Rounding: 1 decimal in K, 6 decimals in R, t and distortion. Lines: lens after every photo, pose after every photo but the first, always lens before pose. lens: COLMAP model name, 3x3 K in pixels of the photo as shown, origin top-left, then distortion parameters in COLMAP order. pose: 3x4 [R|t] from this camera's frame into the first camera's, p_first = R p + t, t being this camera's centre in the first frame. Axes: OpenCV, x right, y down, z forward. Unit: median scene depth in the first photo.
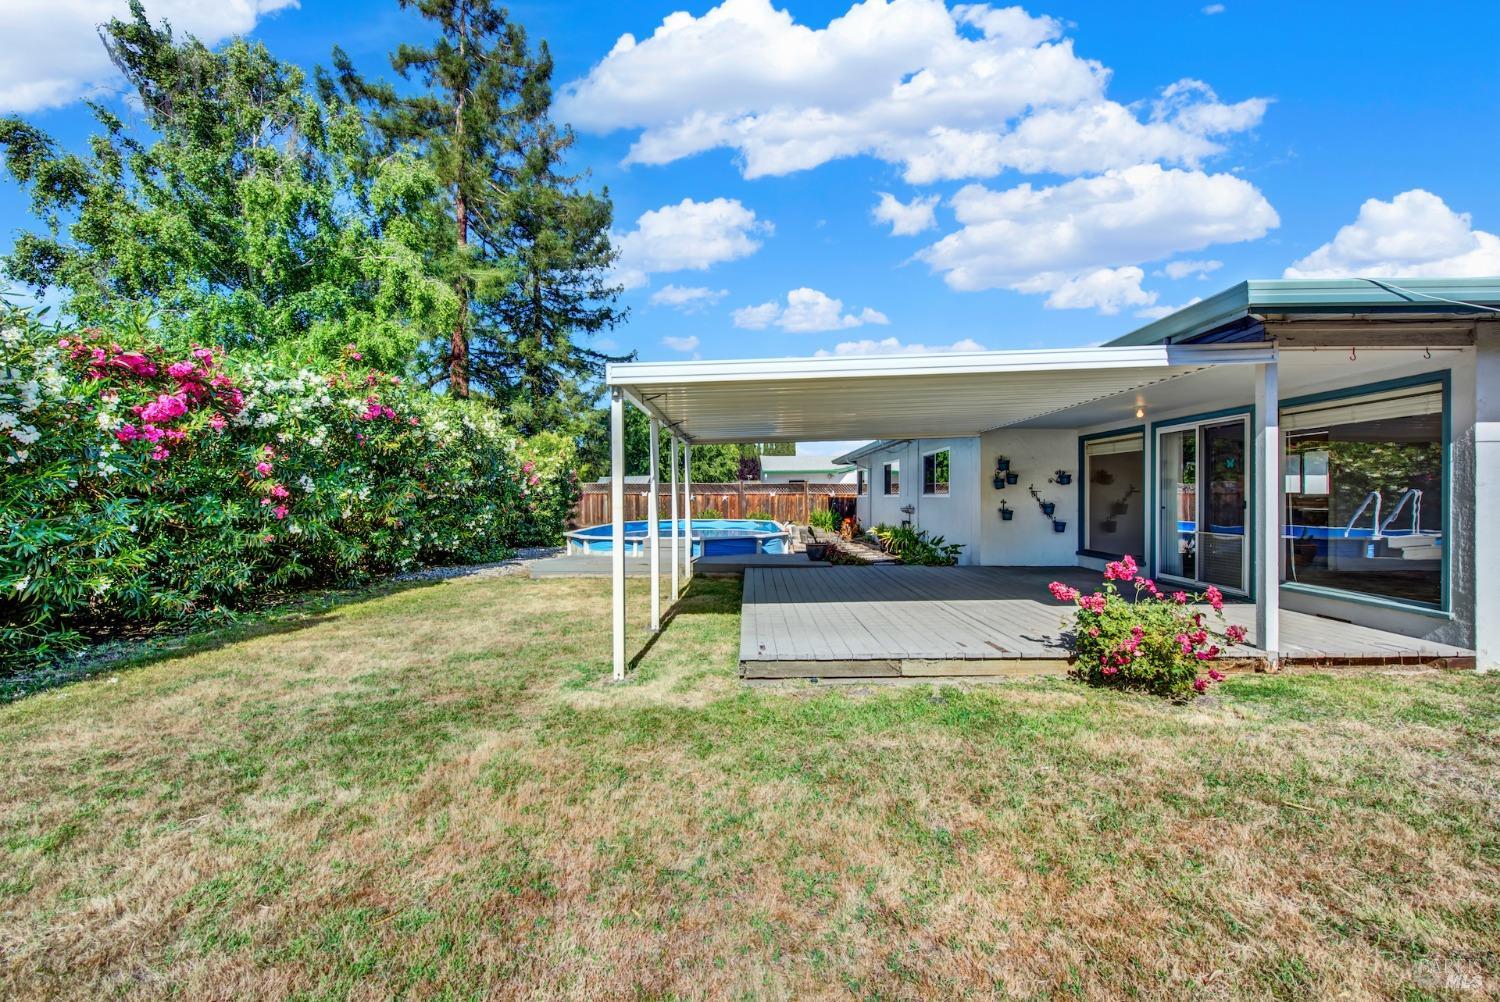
lens RADIAL K [[601.8, 0, 752.4], [0, 601.8, 499.8], [0, 0, 1]] dist [0.000914, -0.000390]
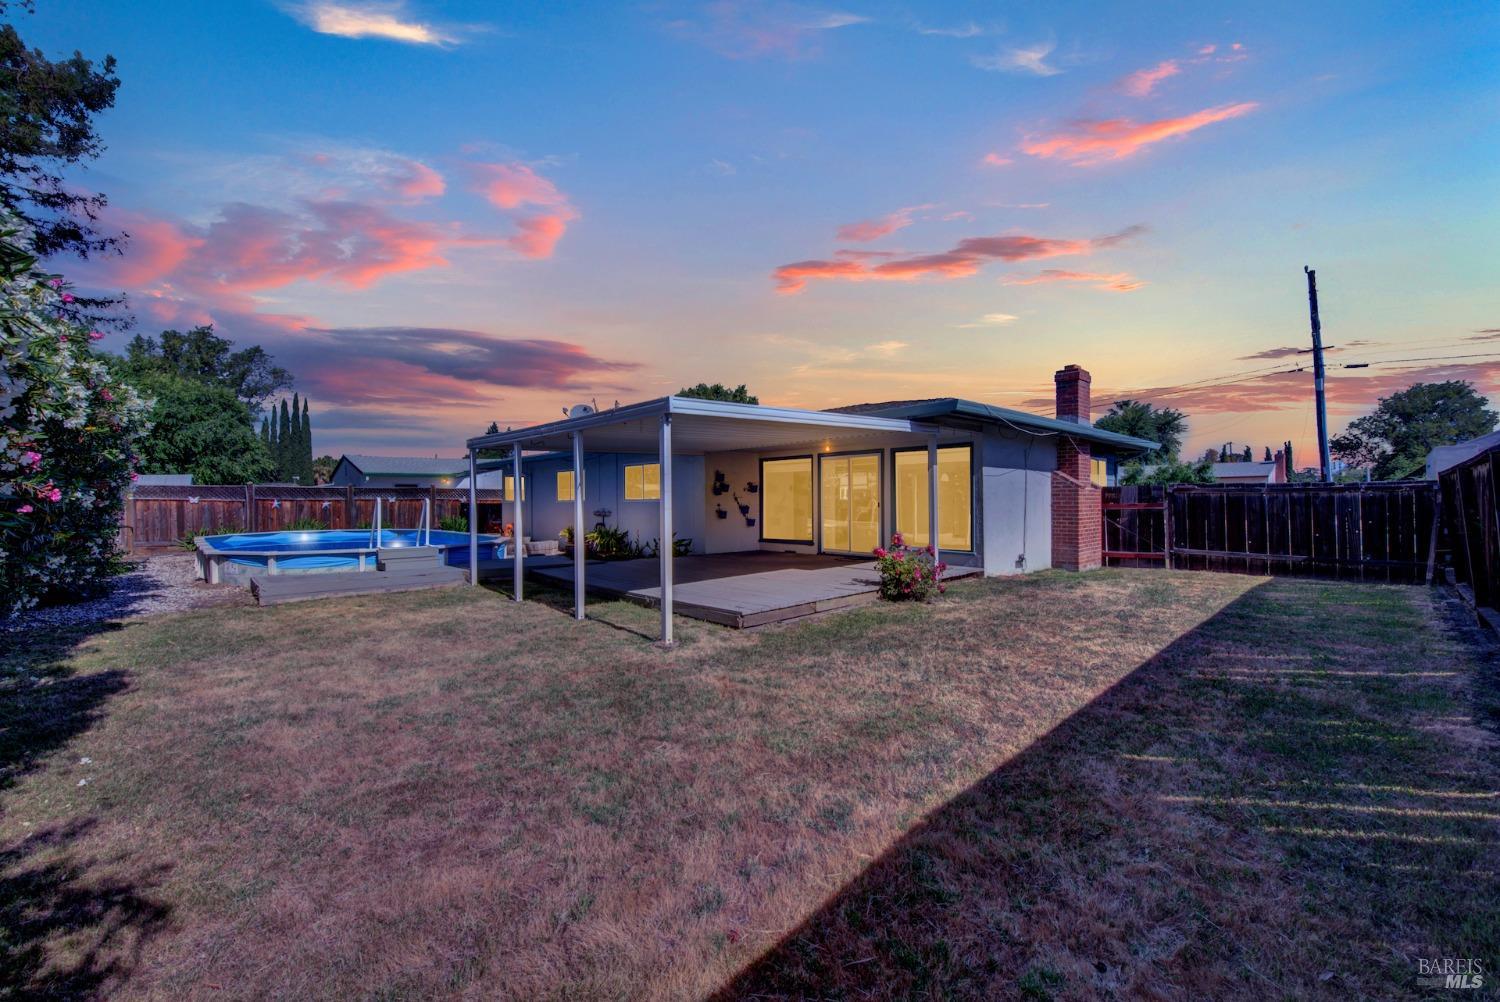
lens RADIAL K [[601.8, 0, 752.4], [0, 601.8, 499.8], [0, 0, 1]] dist [0.000914, -0.000390]
pose [[0.726768, -0.000214, 0.686883, -0.446994], [0.007257, 0.999947, -0.007367, 0.002221], [-0.686845, 0.010339, 0.726731, -0.020641]]
